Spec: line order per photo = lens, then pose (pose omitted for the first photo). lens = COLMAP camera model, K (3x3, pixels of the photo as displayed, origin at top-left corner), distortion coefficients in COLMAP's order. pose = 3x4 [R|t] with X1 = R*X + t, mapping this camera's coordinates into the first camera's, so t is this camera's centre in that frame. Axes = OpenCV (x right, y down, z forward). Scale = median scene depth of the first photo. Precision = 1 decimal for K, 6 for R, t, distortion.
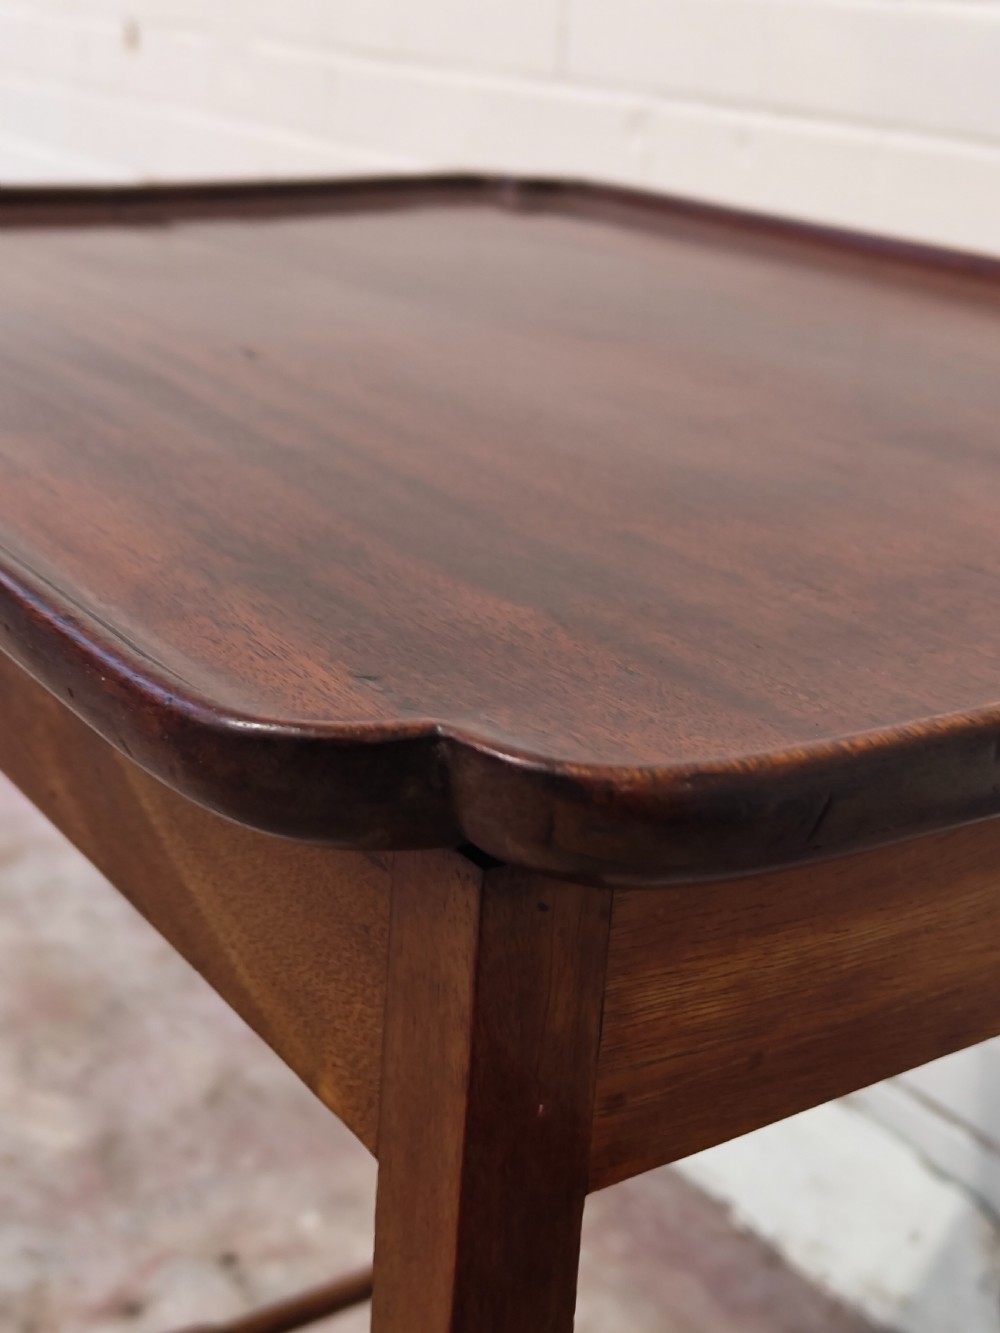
lens RADIAL K [[1903.5, 0, 513.6], [0, 1903.5, 660.2], [0, 0, 1]] dist [0.024298, 0.000000]
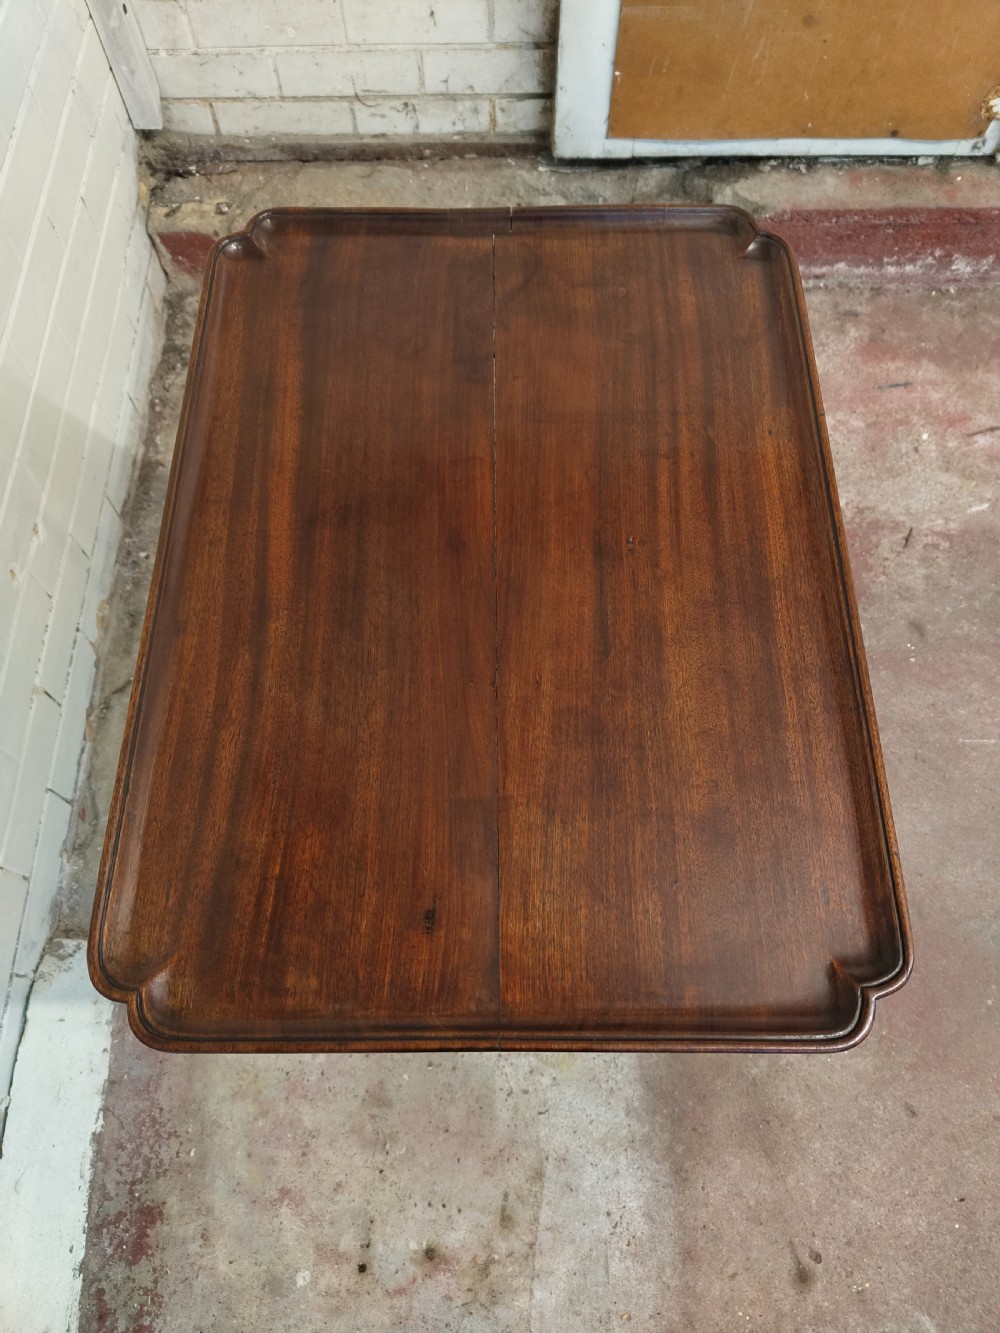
lens RADIAL K [[935.5, 0, 500.7], [0, 935.5, 659.0], [0, 0, 1]] dist [-0.003861, 0.005138]
pose [[-0.825856, -0.531221, 0.189118, -0.559988], [0.152932, 0.111806, 0.981892, -2.519989], [-0.542746, 0.839824, -0.011095, 2.280762]]
